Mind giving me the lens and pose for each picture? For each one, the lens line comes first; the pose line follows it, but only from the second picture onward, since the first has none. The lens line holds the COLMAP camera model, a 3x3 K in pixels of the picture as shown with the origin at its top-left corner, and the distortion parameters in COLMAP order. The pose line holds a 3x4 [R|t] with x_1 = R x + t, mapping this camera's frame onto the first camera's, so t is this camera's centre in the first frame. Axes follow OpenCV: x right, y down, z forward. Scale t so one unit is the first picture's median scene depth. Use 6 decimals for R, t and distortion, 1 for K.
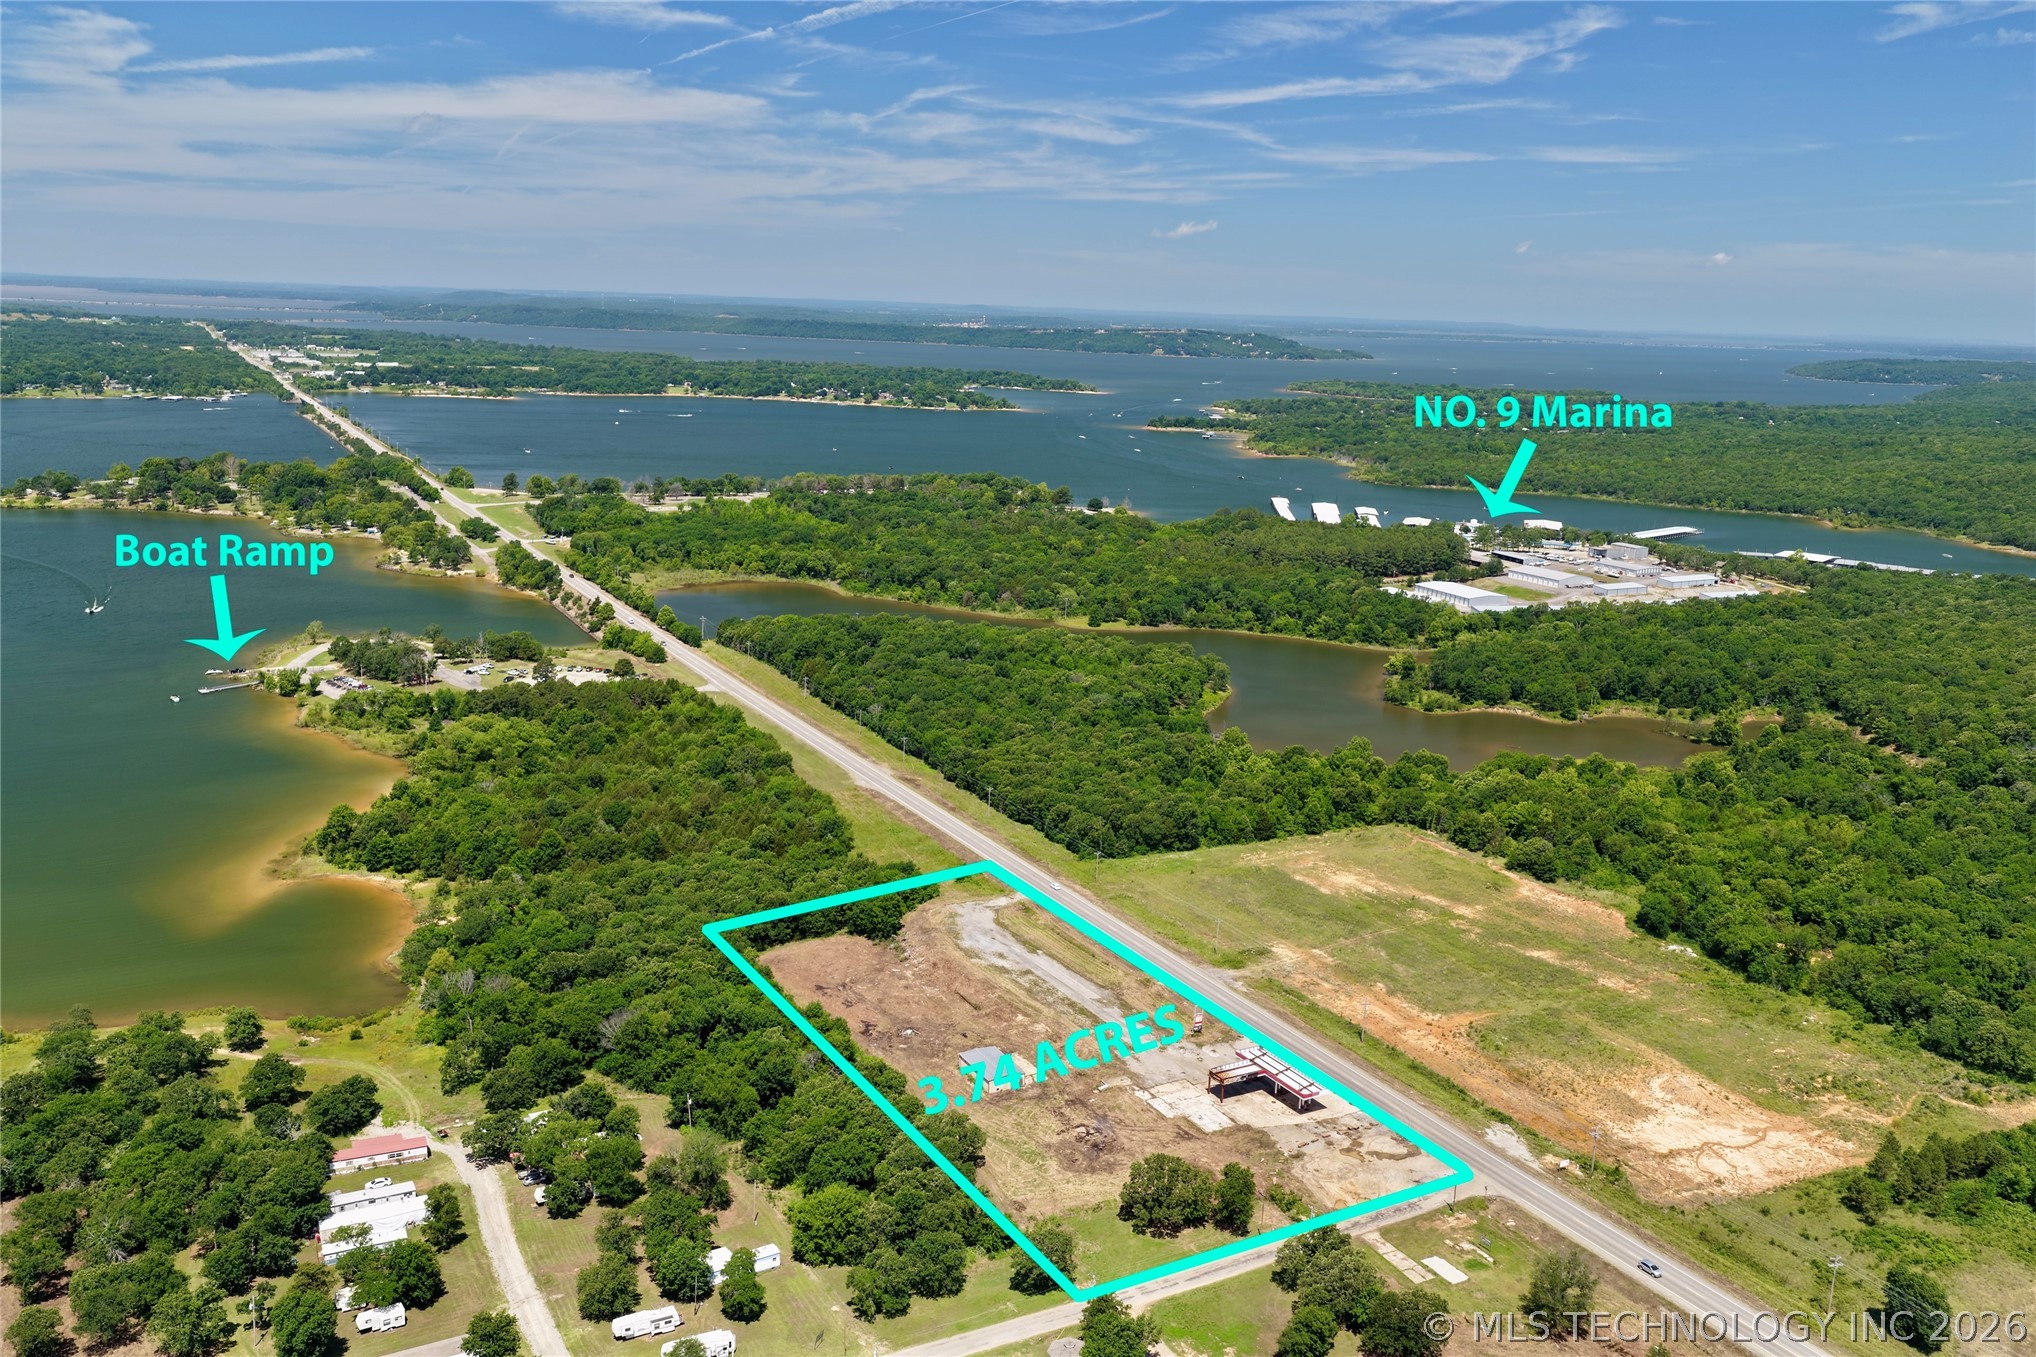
lens RADIAL K [[1687.5, 0, 1021.4], [0, 1687.5, 670.6], [0, 0, 1]] dist [-0.014688, 0.036748]
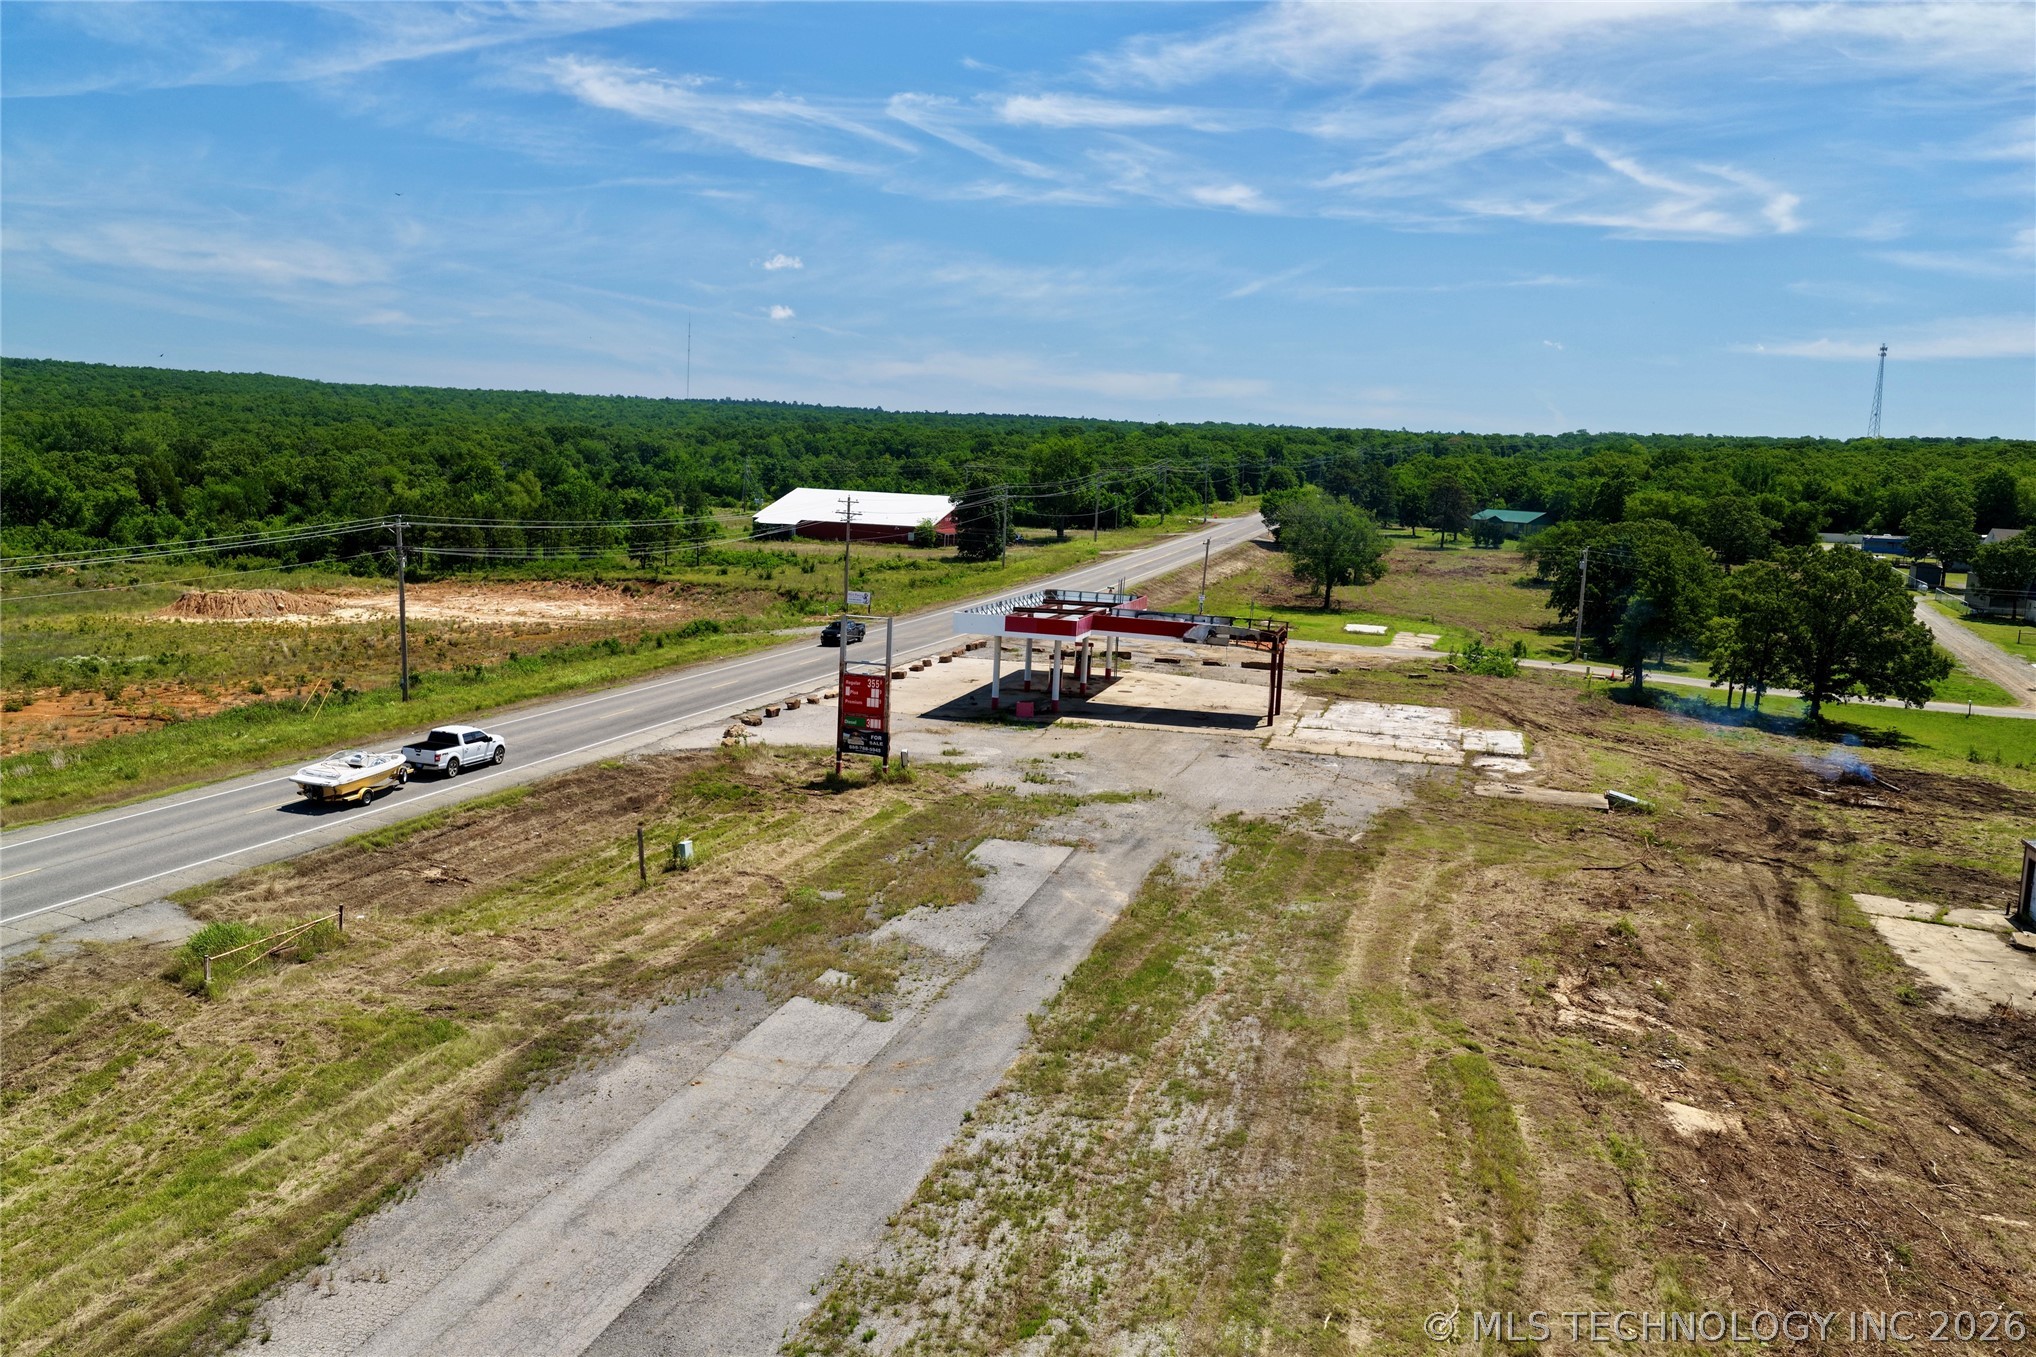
lens RADIAL K [[1637.4, 0, 1018.8], [0, 1637.4, 804.6], [0, 0, 1]] dist [0.005964, 0.009007]
pose [[-0.712984, -0.204837, 0.670593, -0.028165], [0.080693, 0.926054, 0.368663, 0.117989], [-0.696521, 0.316963, -0.643733, 0.871750]]
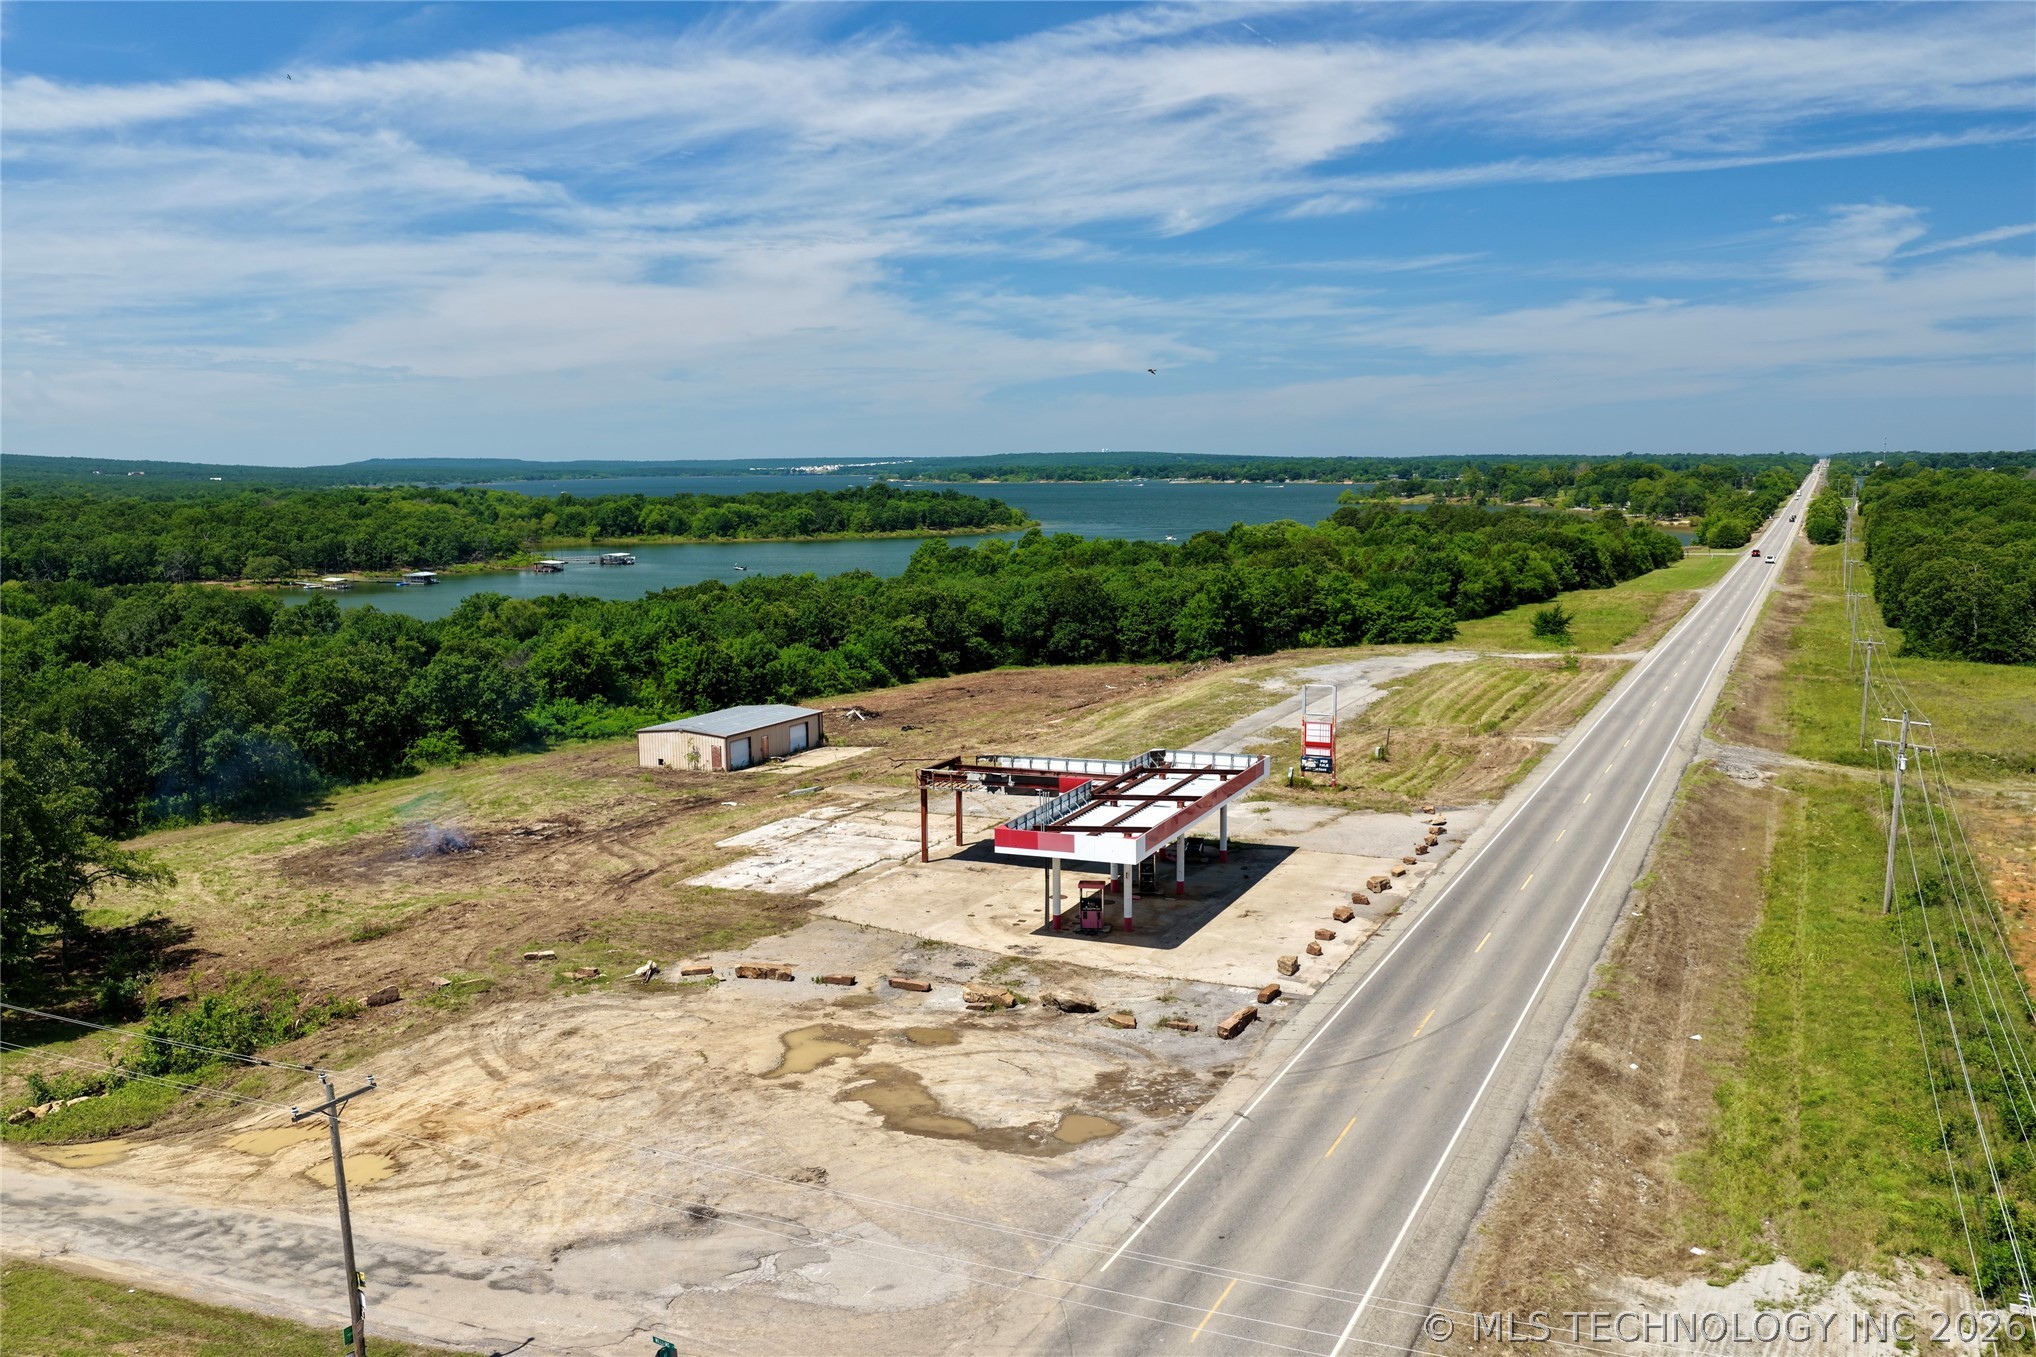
lens RADIAL K [[1684.2, 0, 1021.3], [0, 1684.2, 686.4], [0, 0, 1]] dist [-0.012968, 0.035979]
pose [[0.598170, 0.064513, -0.798768, 0.246103], [-0.140485, 0.989760, -0.025266, 0.167243], [0.788959, 0.127328, 0.601108, 0.606944]]
